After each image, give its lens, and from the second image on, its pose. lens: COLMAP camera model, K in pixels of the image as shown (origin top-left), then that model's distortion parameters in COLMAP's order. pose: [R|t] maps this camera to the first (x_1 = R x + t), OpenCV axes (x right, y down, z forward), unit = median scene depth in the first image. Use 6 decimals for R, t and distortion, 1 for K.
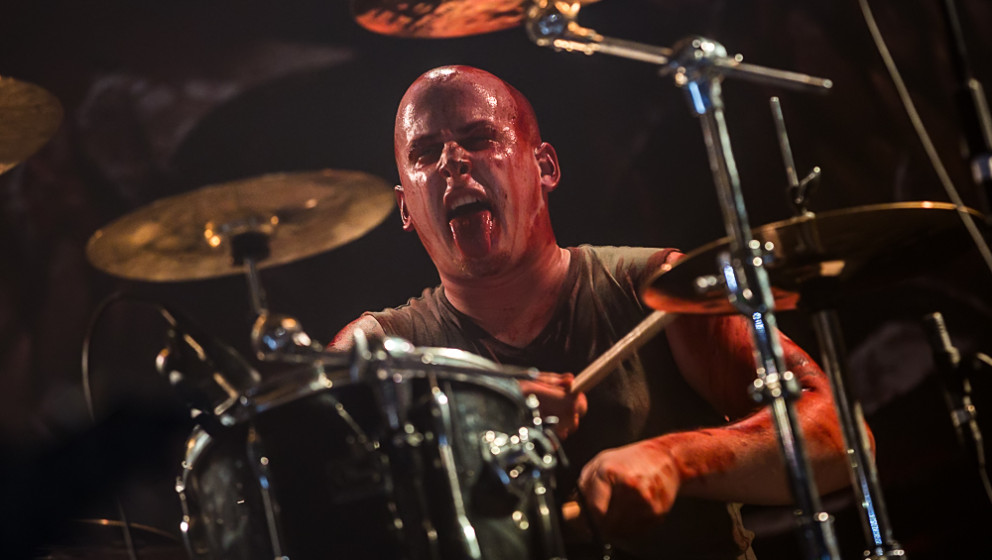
lens RADIAL K [[6127.6, 0, 489.7], [0, 6127.6, 280.9], [0, 0, 1]] dist [2.852208, 0.000000]
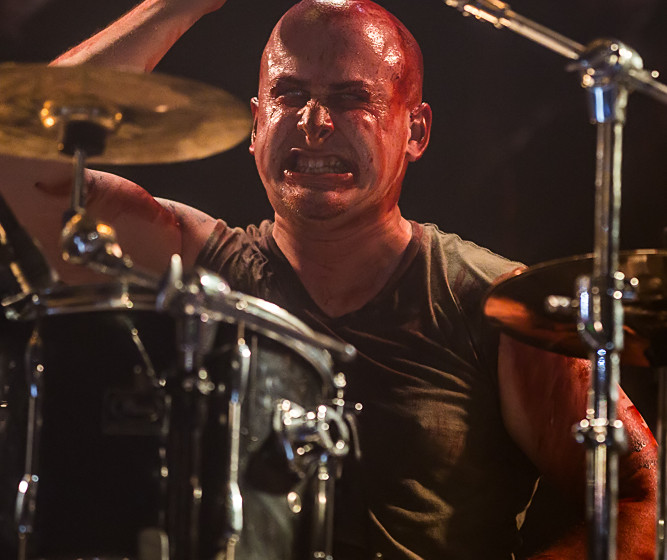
lens RADIAL K [[4037.6, 0, 336.2], [0, 4037.6, 281.3], [0, 0, 1]] dist [1.041821, 0.000000]
pose [[0.966761, 0.254819, -0.021001, 0.015265], [-0.254574, 0.966957, 0.013676, -0.002678], [0.023792, -0.007876, 0.999686, 0.398021]]
